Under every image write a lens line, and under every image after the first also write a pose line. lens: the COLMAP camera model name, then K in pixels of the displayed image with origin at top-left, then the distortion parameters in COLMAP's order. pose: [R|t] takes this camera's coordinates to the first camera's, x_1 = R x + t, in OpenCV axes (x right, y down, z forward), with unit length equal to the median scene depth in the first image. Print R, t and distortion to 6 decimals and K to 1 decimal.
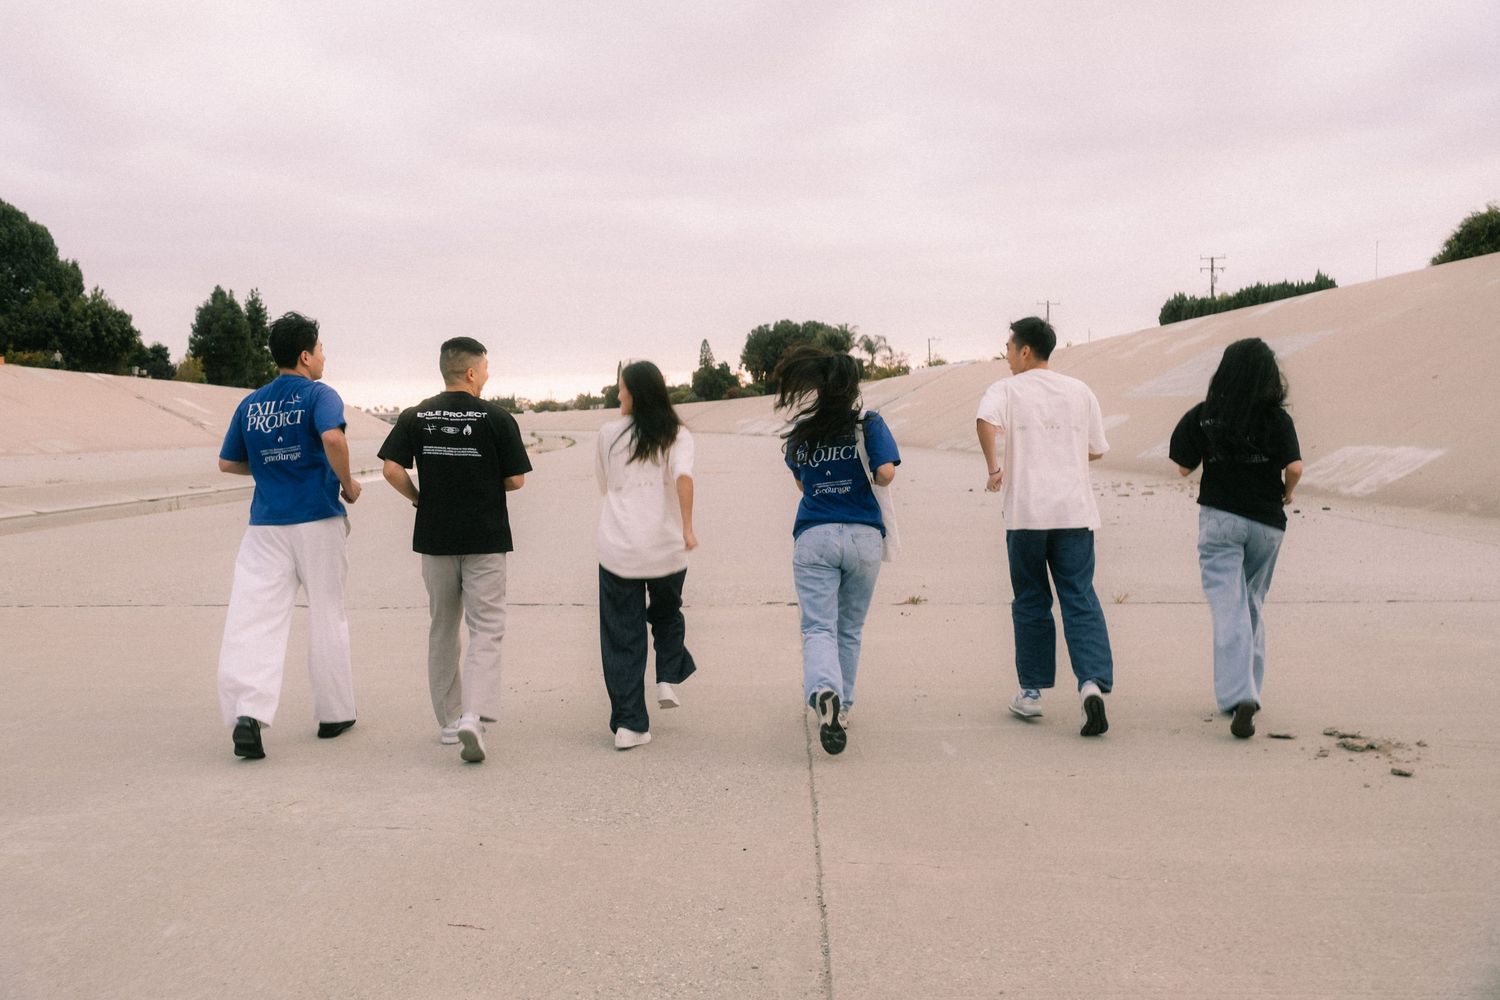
lens RADIAL K [[1663.4, 0, 750.0], [0, 1663.4, 500.0], [0, 0, 1]] dist [-0.003248, 0.008606]
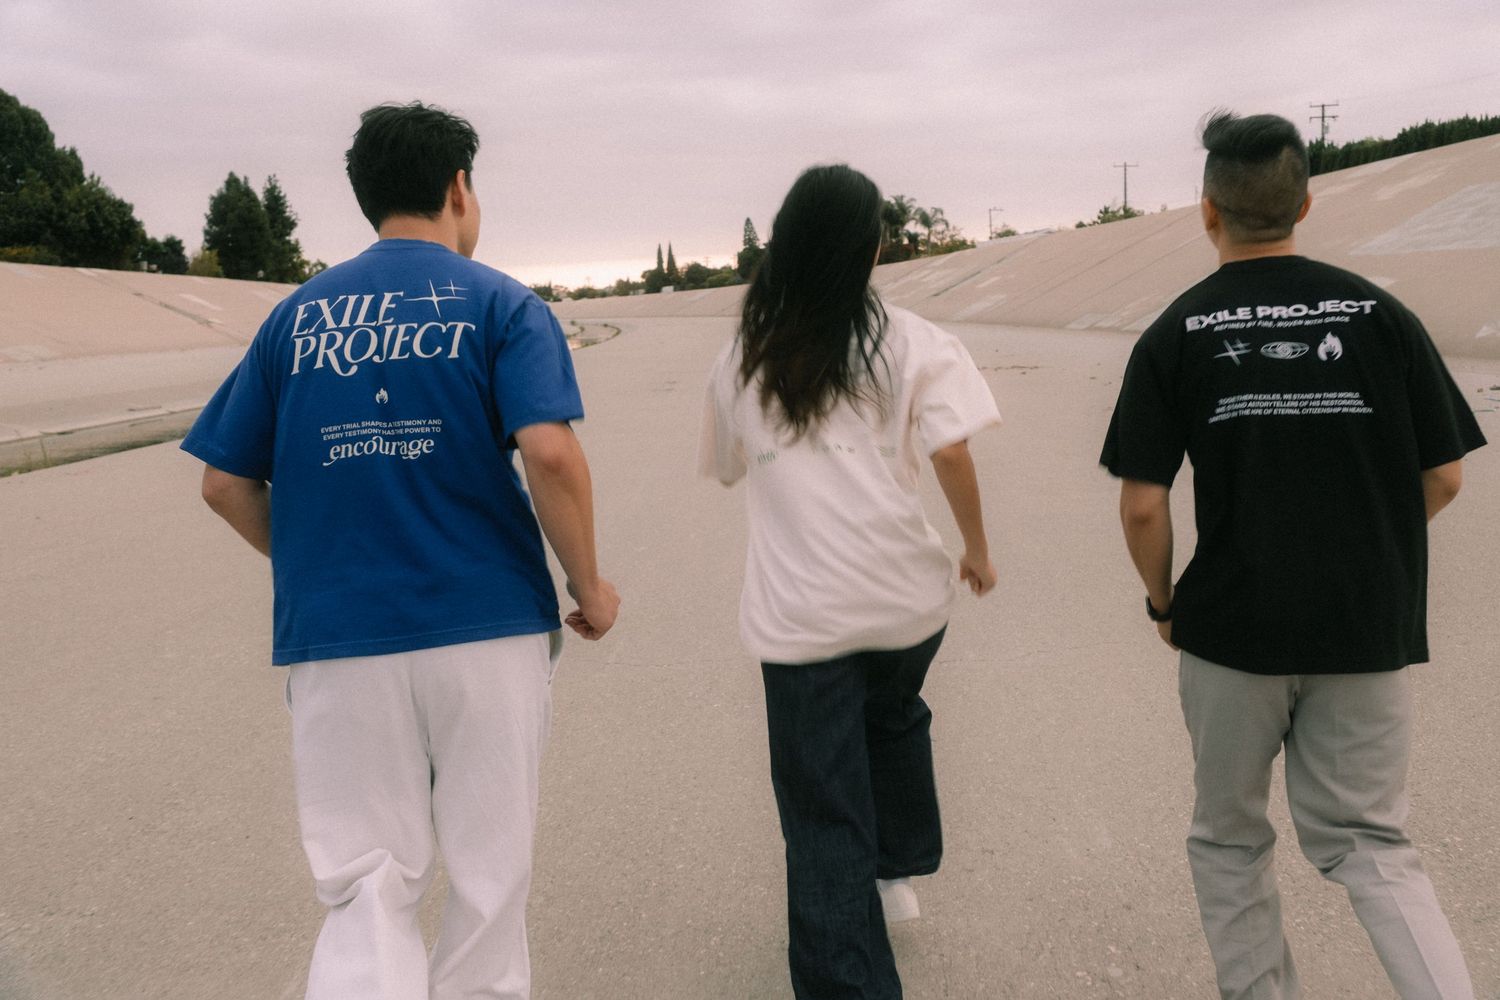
lens RADIAL K [[1440.3, 0, 750.0], [0, 1440.3, 500.0], [0, 0, 1]] dist [-0.002422, 0.017116]
pose [[0.999632, -0.026384, -0.006278, -0.027996], [0.026833, 0.995804, 0.087486, -0.008292], [0.003943, -0.087622, 0.996146, 0.177923]]
